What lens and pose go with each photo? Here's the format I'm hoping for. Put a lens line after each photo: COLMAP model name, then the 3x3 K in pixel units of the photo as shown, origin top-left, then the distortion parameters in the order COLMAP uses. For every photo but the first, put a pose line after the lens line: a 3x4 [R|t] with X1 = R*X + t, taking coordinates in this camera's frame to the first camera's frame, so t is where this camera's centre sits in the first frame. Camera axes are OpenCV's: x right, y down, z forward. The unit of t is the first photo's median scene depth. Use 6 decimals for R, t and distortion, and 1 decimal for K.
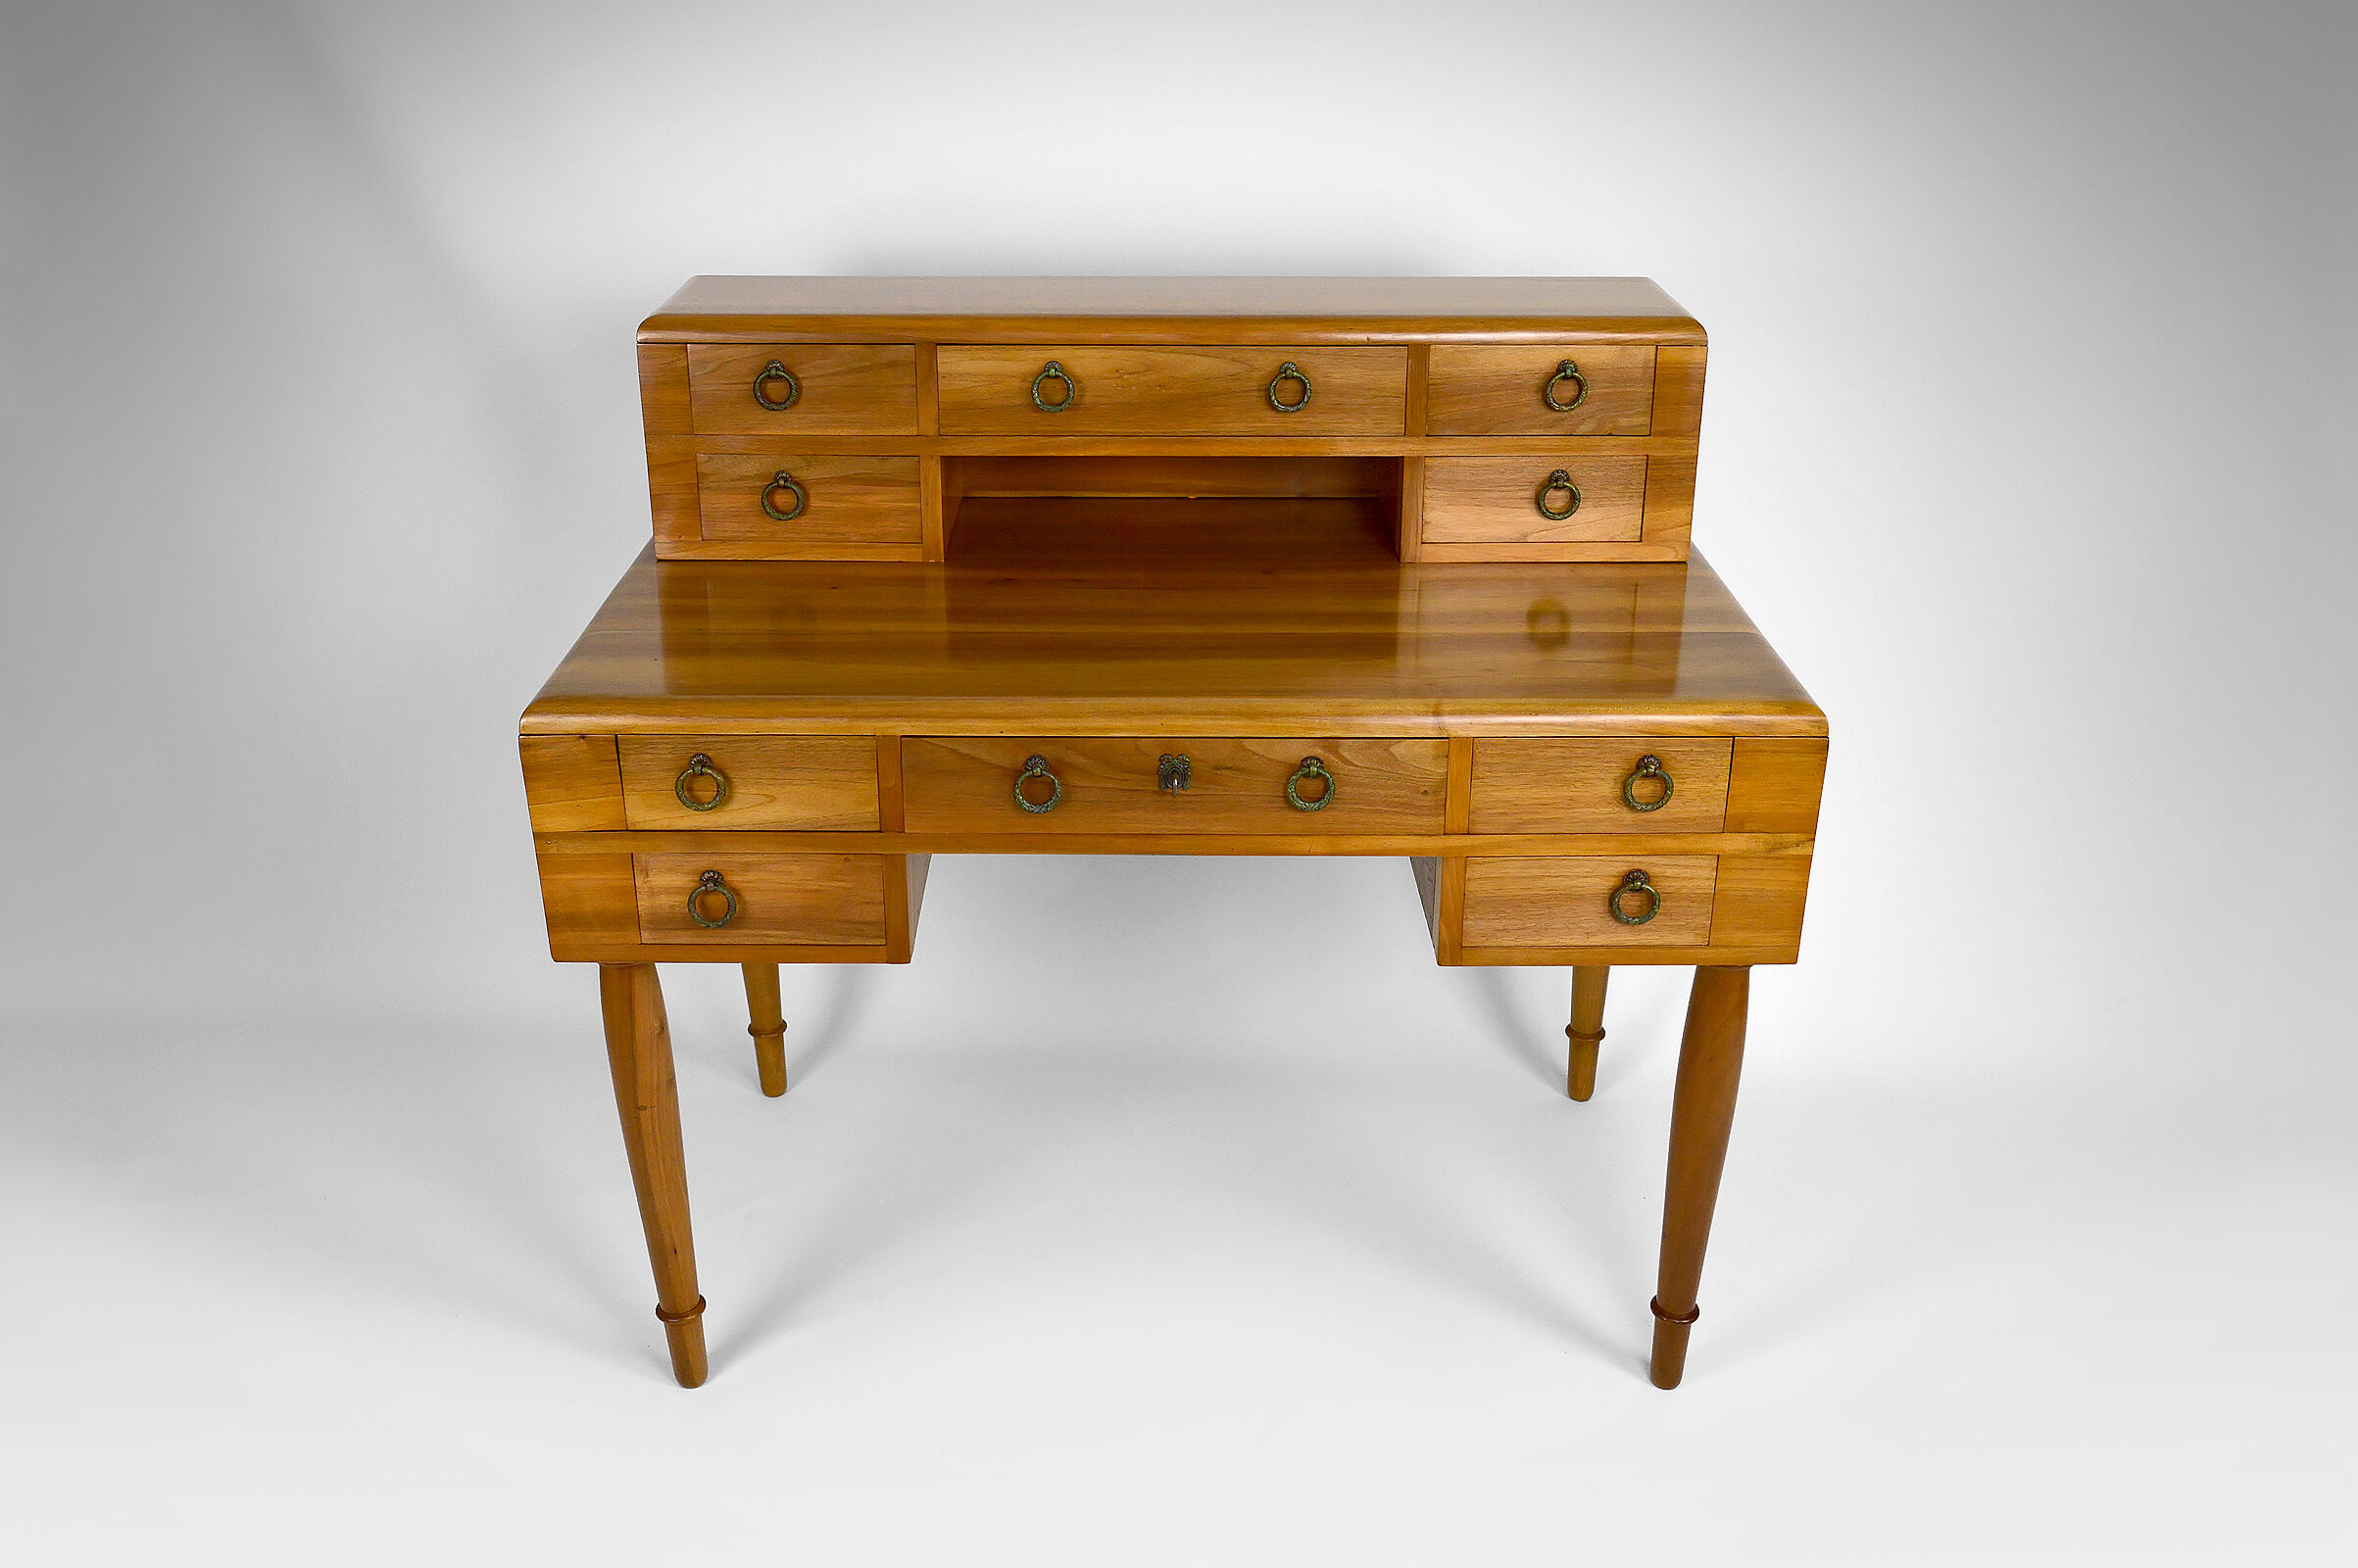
lens RADIAL K [[2260.8, 0, 1176.5], [0, 2260.8, 754.4], [0, 0, 1]] dist [0.032252, 0.000000]
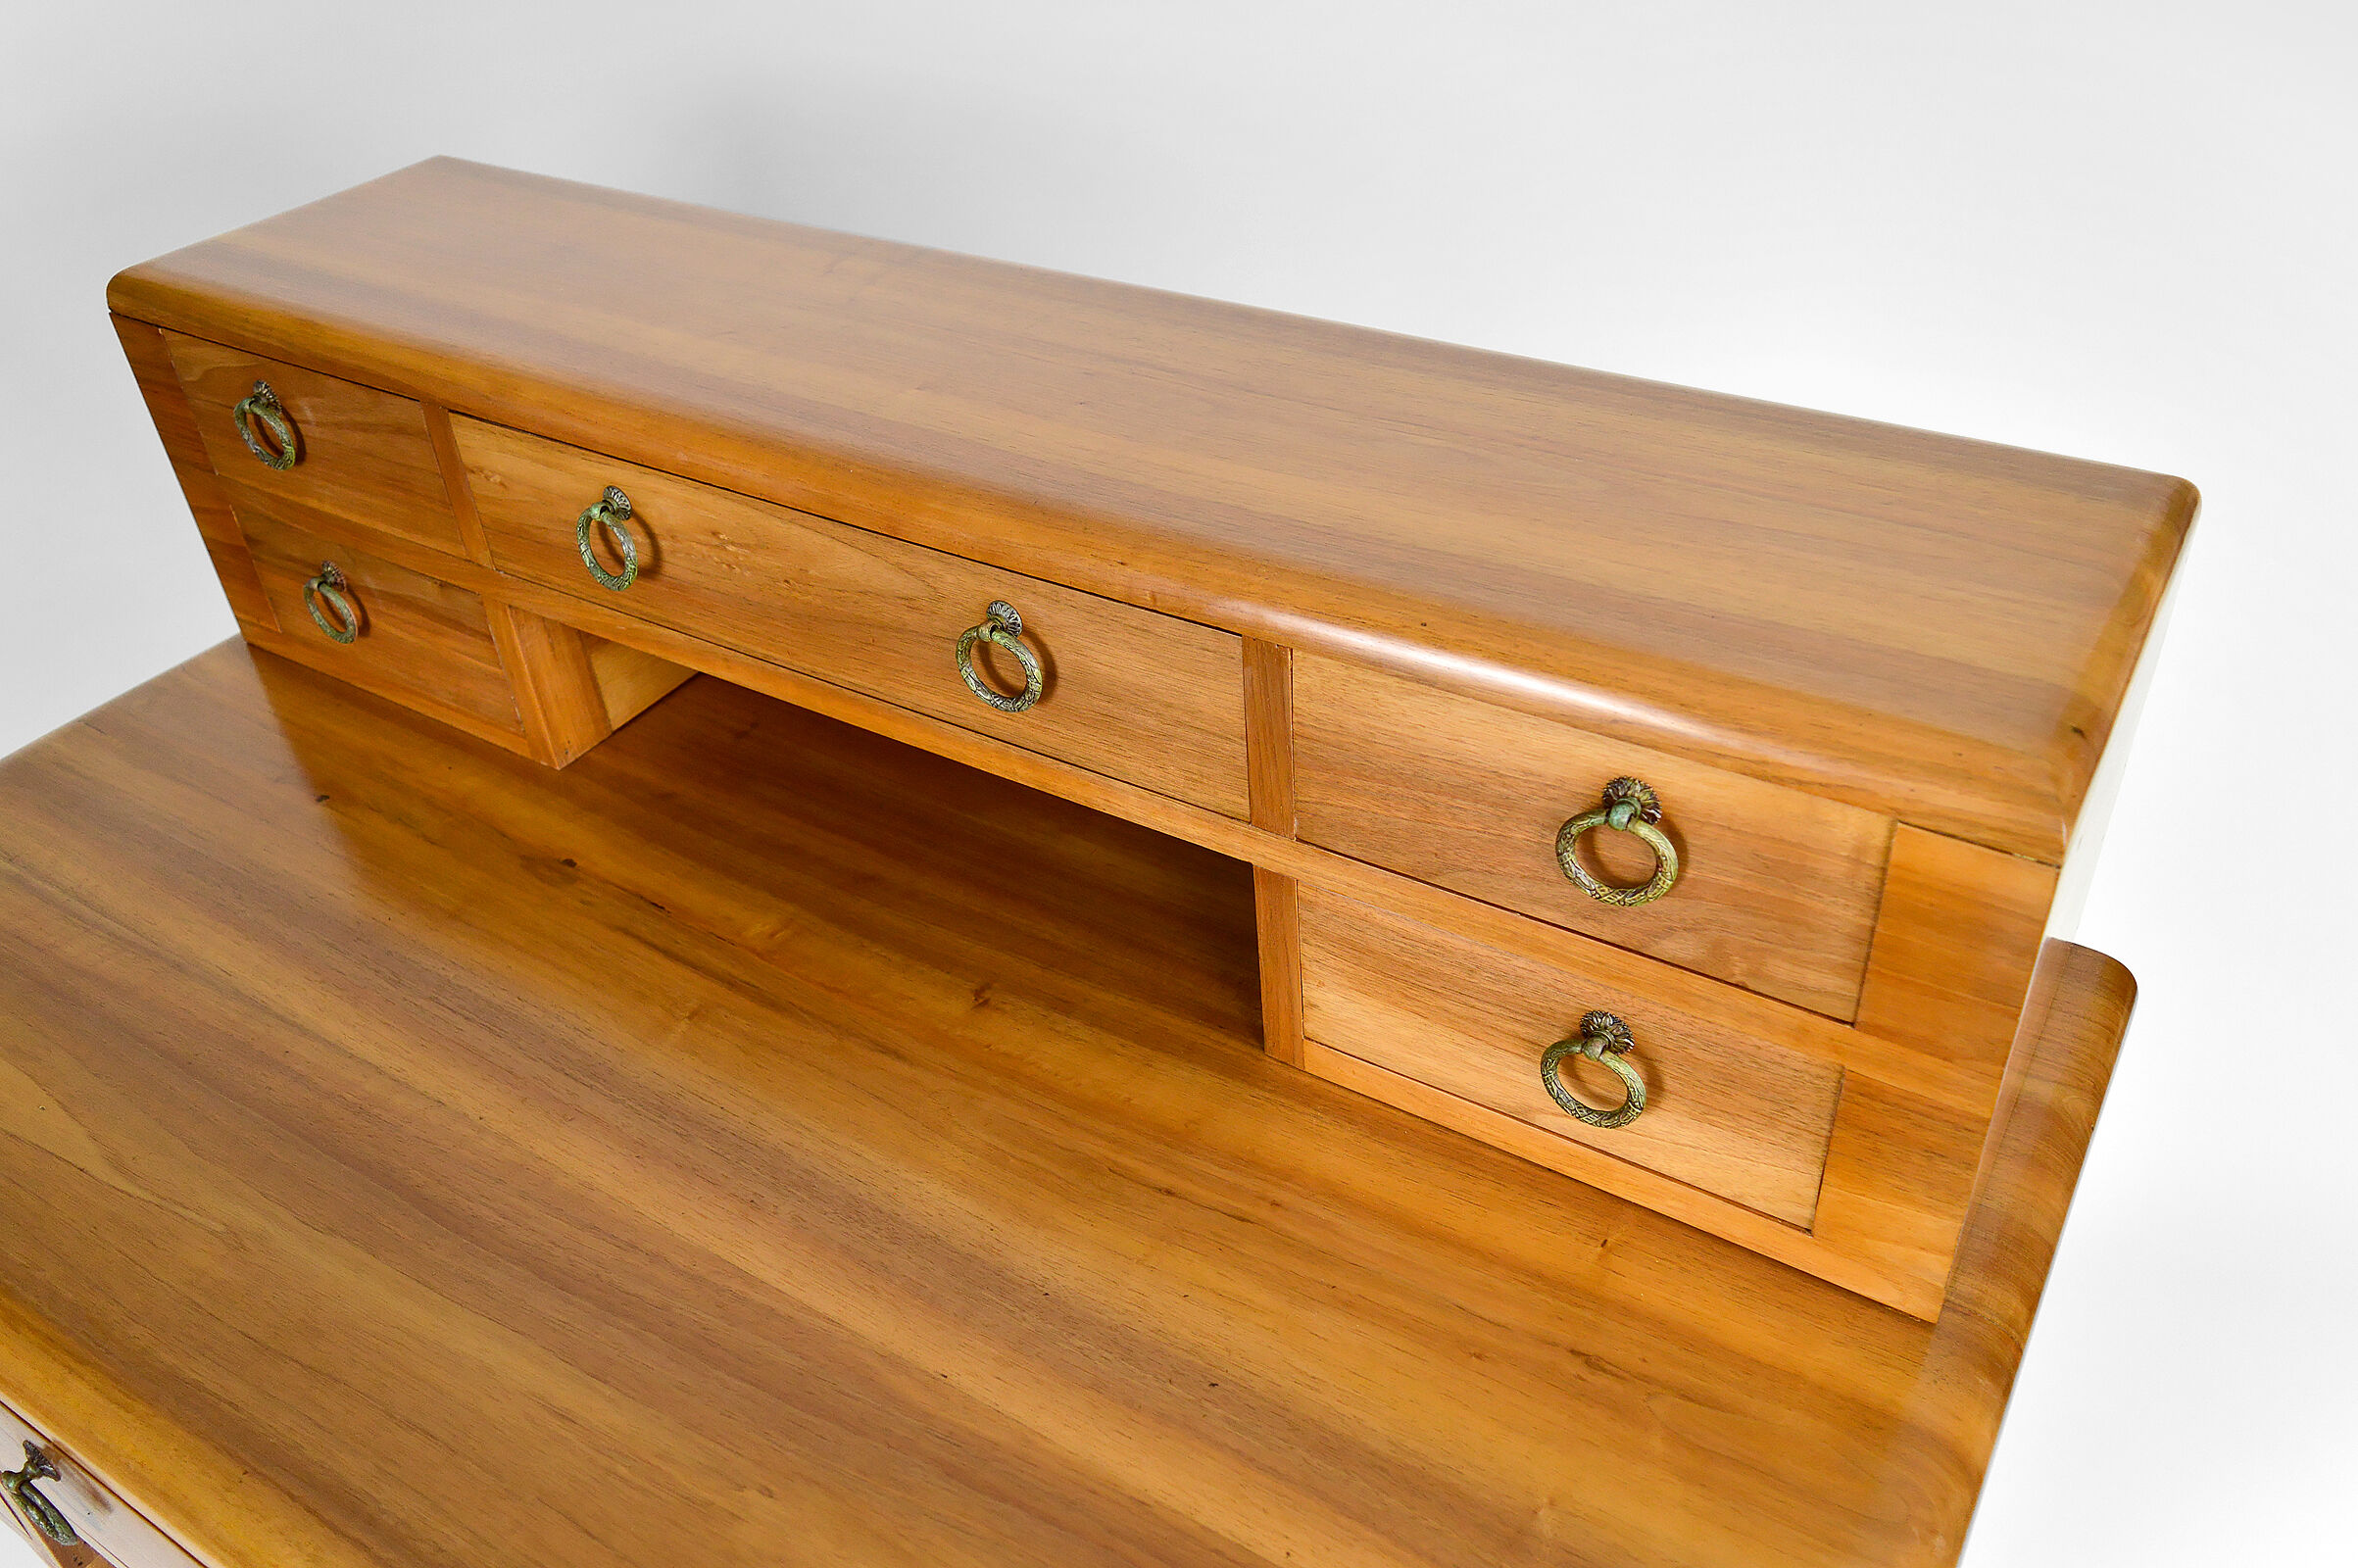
lens RADIAL K [[1836.8, 0, 1174.4], [0, 1836.8, 773.3], [0, 0, 1]] dist [0.008873, -0.002149]
pose [[0.835077, 0.278627, -0.474356, 0.272544], [-0.152165, 0.945601, 0.287549, -0.270329], [0.528670, -0.167945, 0.832047, 0.794477]]
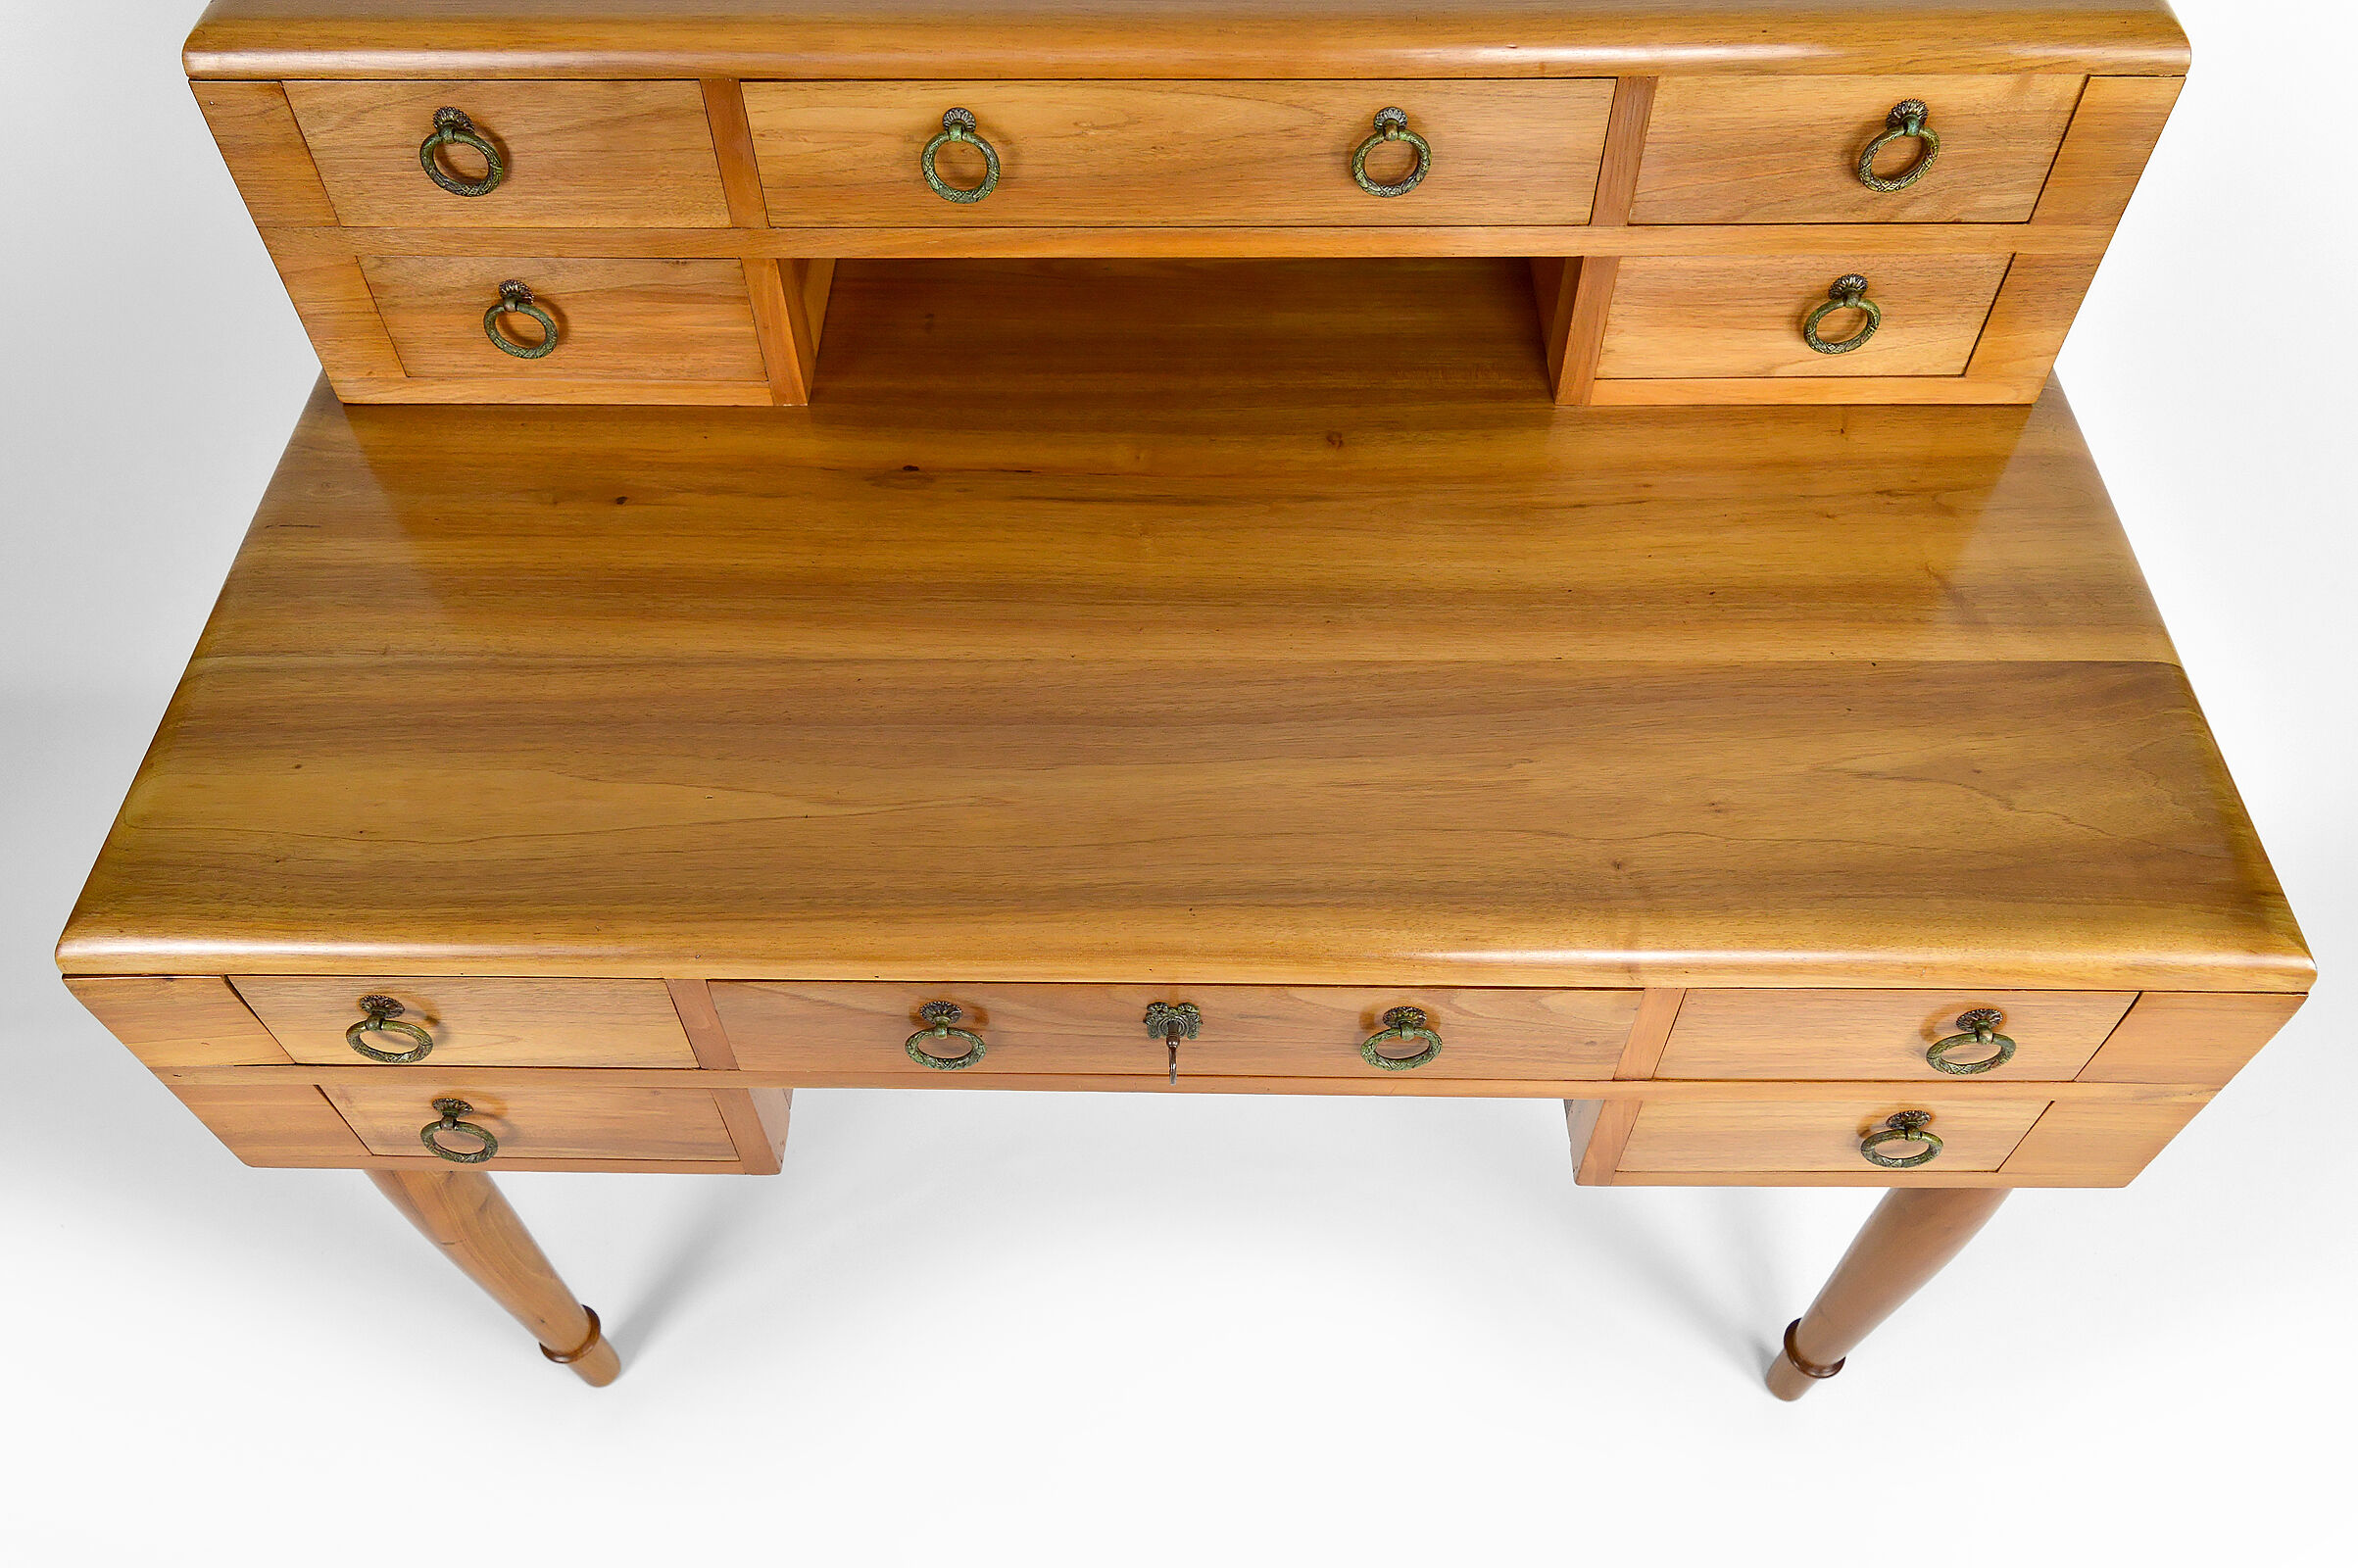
lens RADIAL K [[1836.8, 0, 1167.6], [0, 1836.8, 775.4], [0, 0, 1]] dist [0.008873, -0.002149]
pose [[0.999653, 0.007596, -0.025235, 0.009162], [0.005947, 0.867830, 0.496826, -0.277709], [0.025674, -0.496804, 0.867483, 0.588962]]
